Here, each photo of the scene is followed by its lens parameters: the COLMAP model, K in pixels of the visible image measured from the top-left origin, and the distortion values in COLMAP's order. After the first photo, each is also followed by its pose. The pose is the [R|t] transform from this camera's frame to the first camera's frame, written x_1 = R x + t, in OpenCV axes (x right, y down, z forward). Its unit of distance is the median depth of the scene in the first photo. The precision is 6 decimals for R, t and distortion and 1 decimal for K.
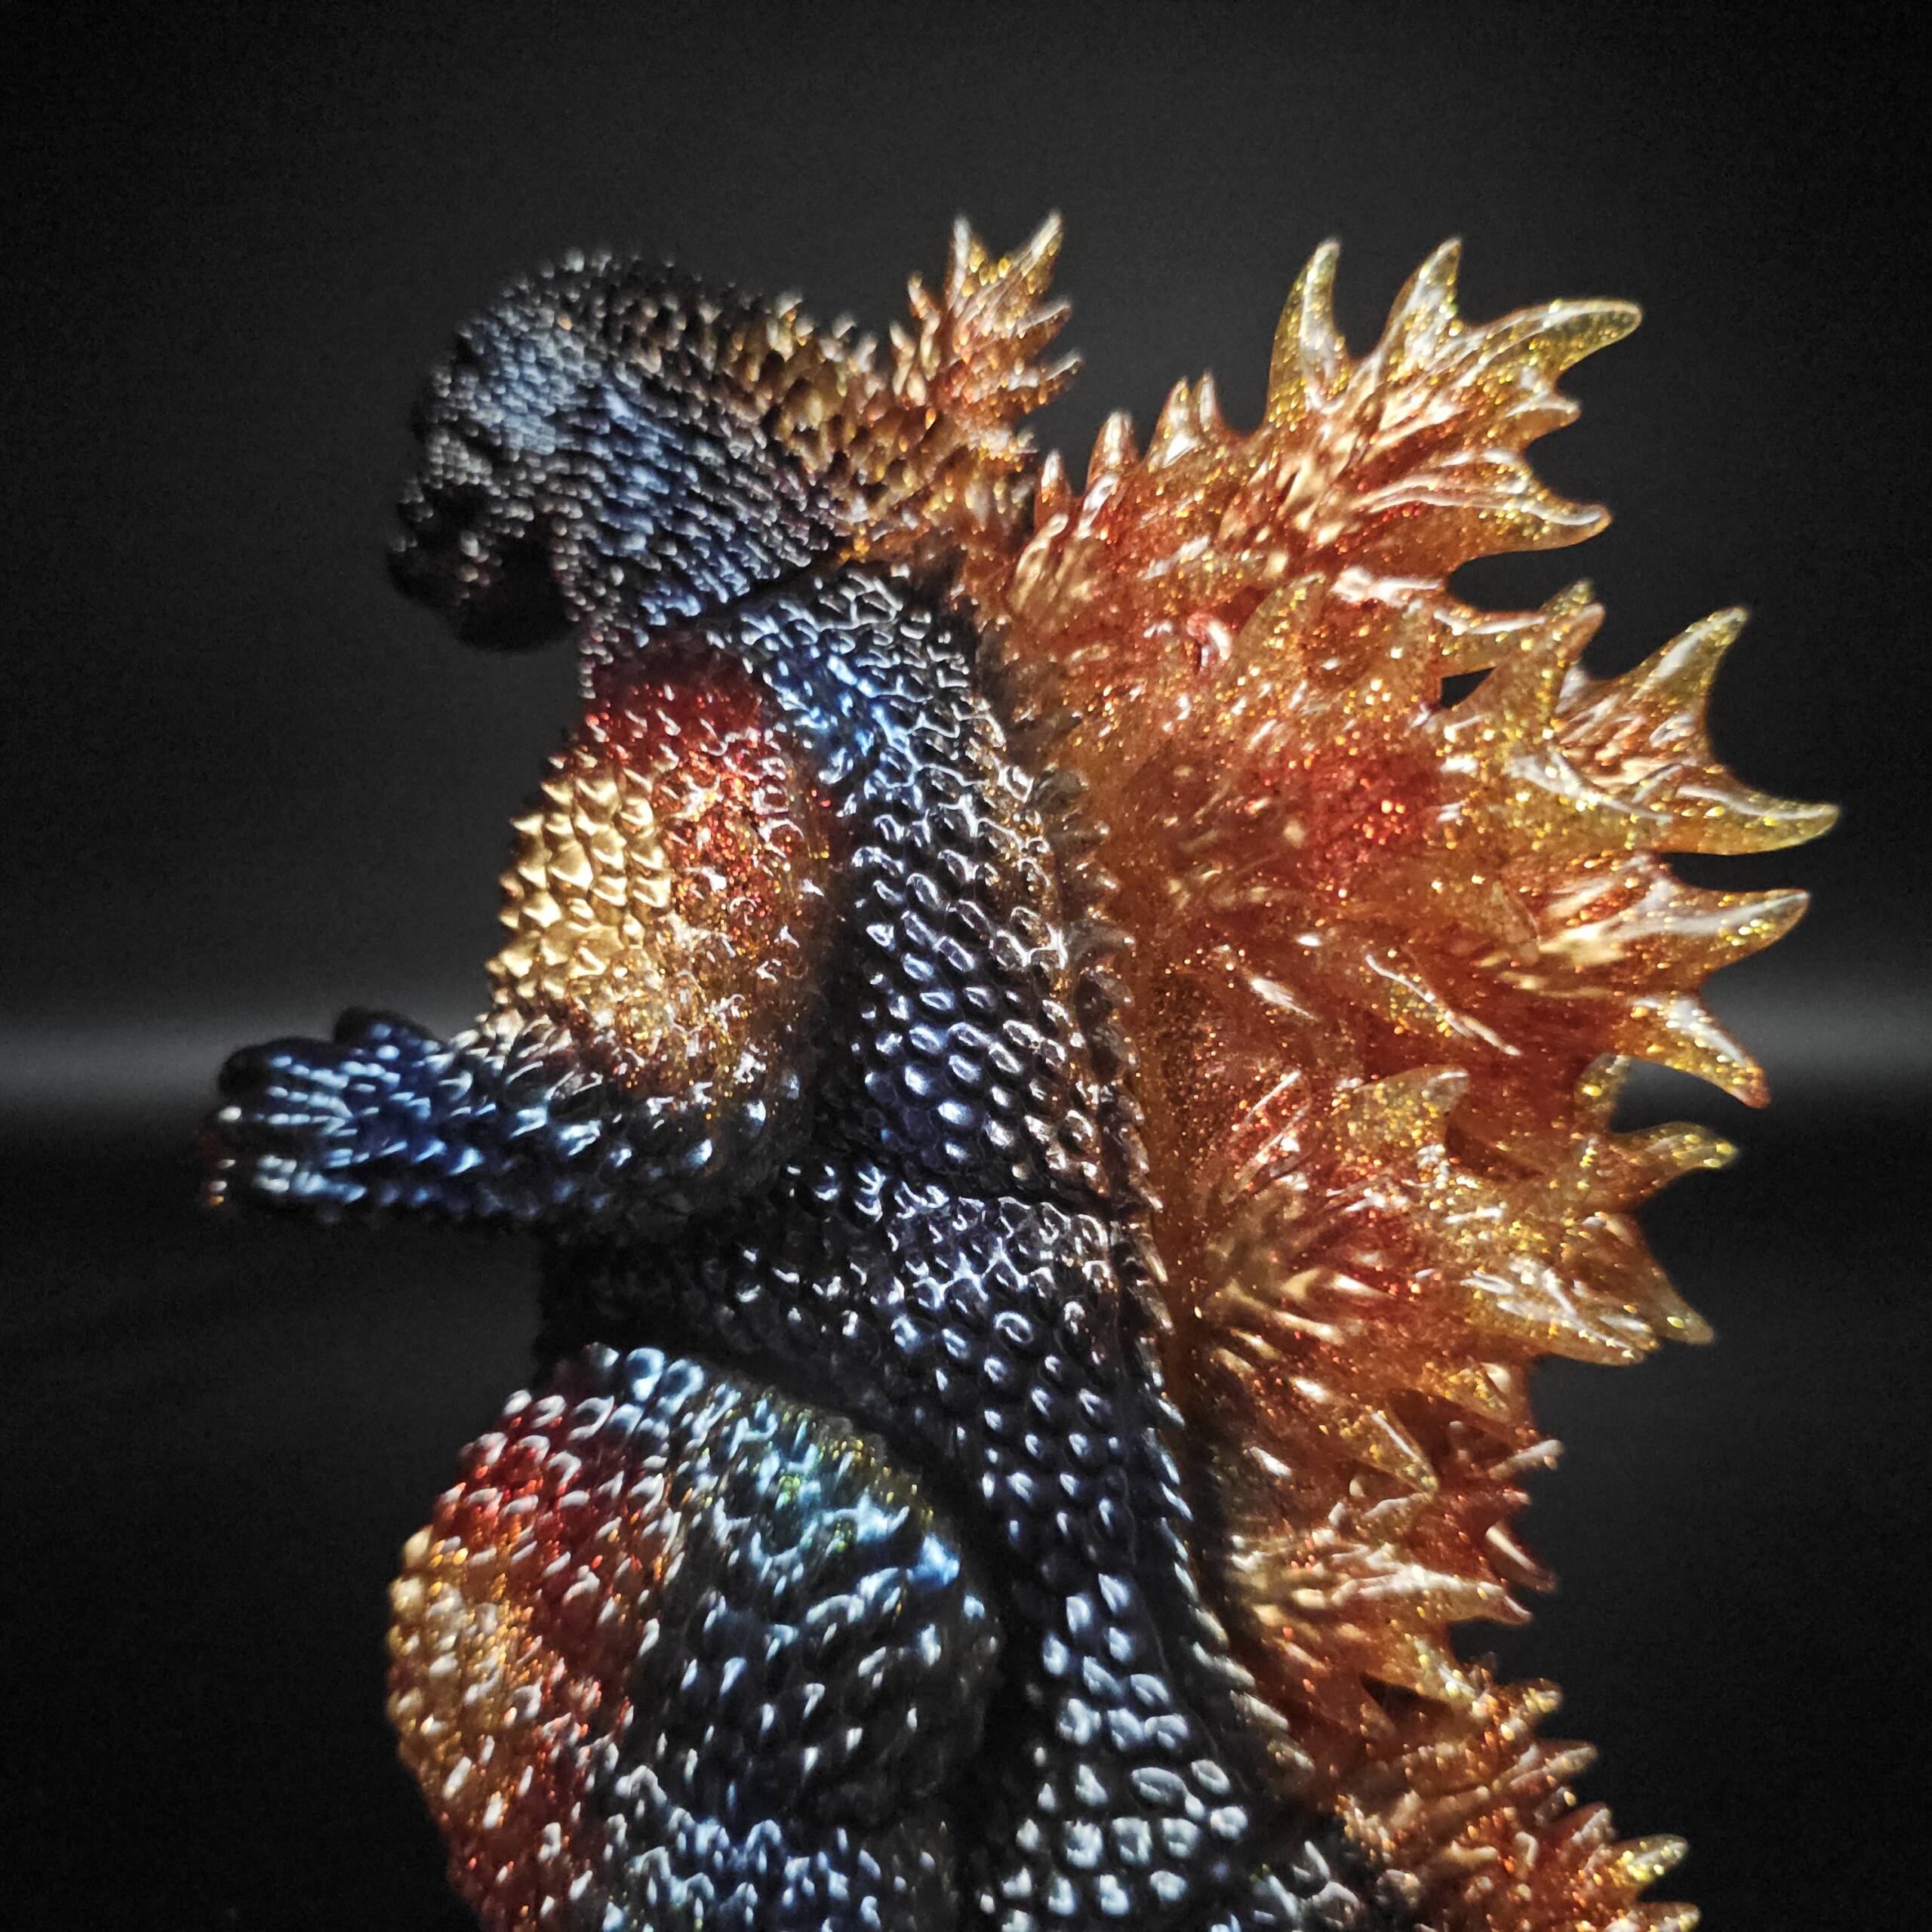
lens RADIAL K [[1770.3, 0, 966.0], [0, 1770.3, 966.0], [0, 0, 1]] dist [-0.032133, 0.004675]
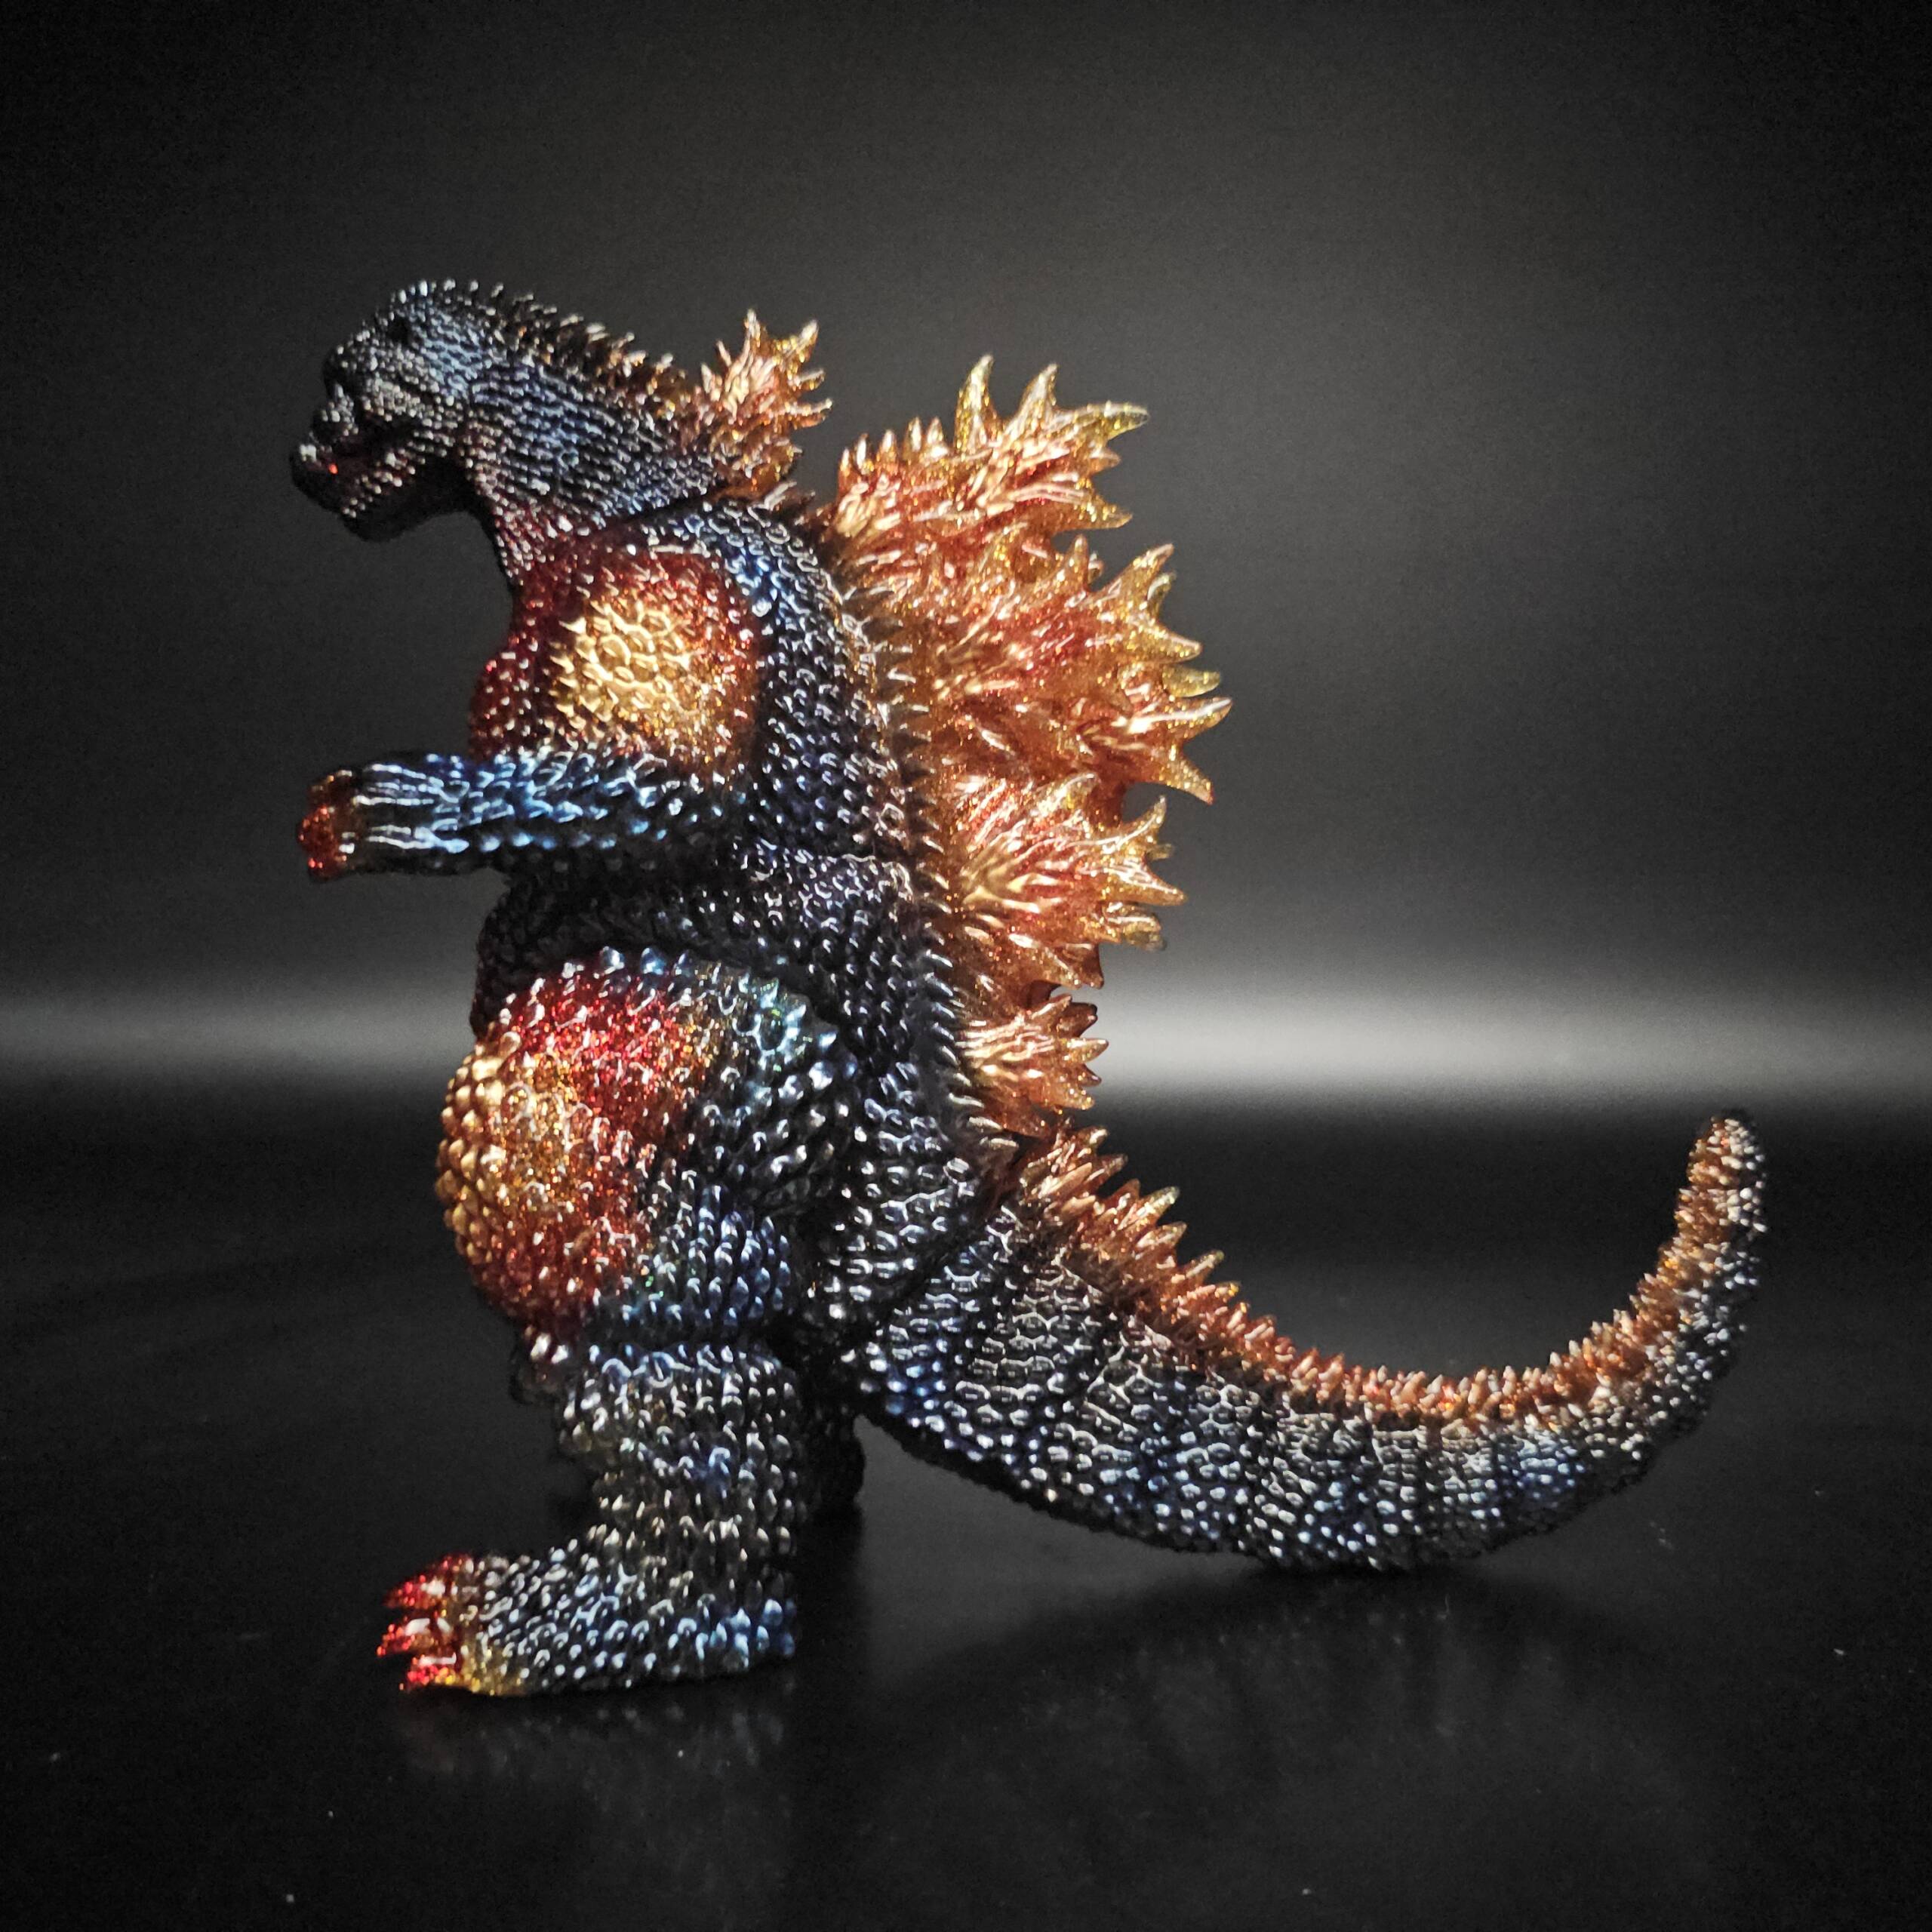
lens RADIAL K [[1770.3, 0, 966.0], [0, 1770.3, 966.0], [0, 0, 1]] dist [-0.032133, 0.004675]
pose [[0.889672, 0.002706, 0.456592, -0.696014], [0.009480, 0.999657, -0.024395, 0.293149], [-0.456501, 0.026032, 0.889342, -0.656535]]
